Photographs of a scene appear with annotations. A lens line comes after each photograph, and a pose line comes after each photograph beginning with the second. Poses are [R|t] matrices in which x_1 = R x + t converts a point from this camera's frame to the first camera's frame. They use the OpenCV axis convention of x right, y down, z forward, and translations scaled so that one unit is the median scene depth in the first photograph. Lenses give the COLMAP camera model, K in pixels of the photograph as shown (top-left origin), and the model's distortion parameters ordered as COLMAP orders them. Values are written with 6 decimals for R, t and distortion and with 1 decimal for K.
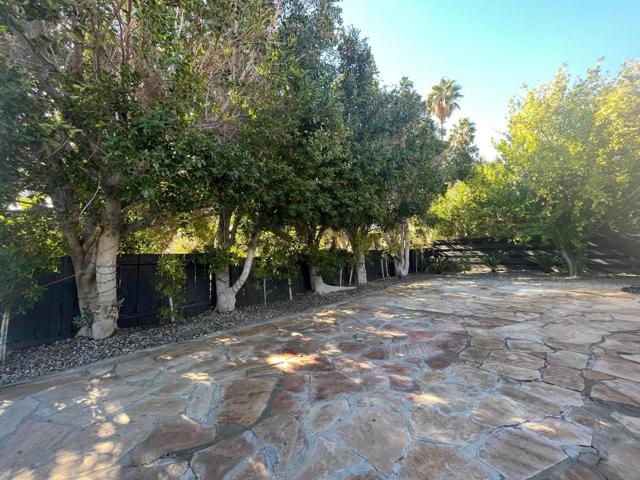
lens RADIAL K [[258.5, 0, 322.4], [0, 258.5, 238.3], [0, 0, 1]] dist [-0.003017, -0.000236]
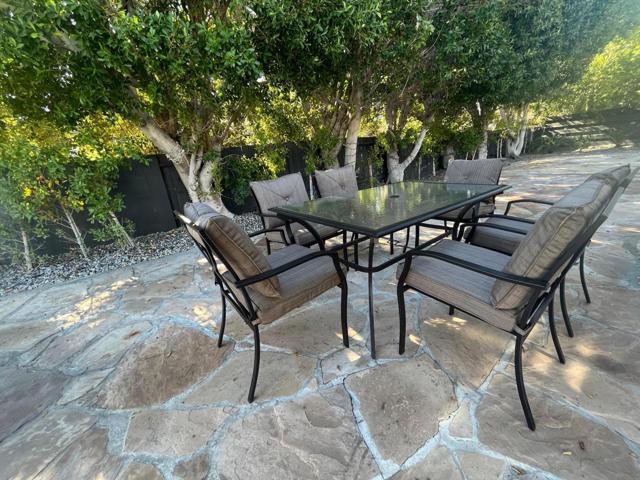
lens RADIAL K [[258.5, 0, 322.4], [0, 258.5, 238.3], [0, 0, 1]] dist [-0.003017, -0.000236]
pose [[0.983737, -0.005664, -0.179527, -0.598250], [0.071842, 0.928477, 0.364374, 0.050742], [0.164623, -0.371346, 0.913784, -0.407194]]
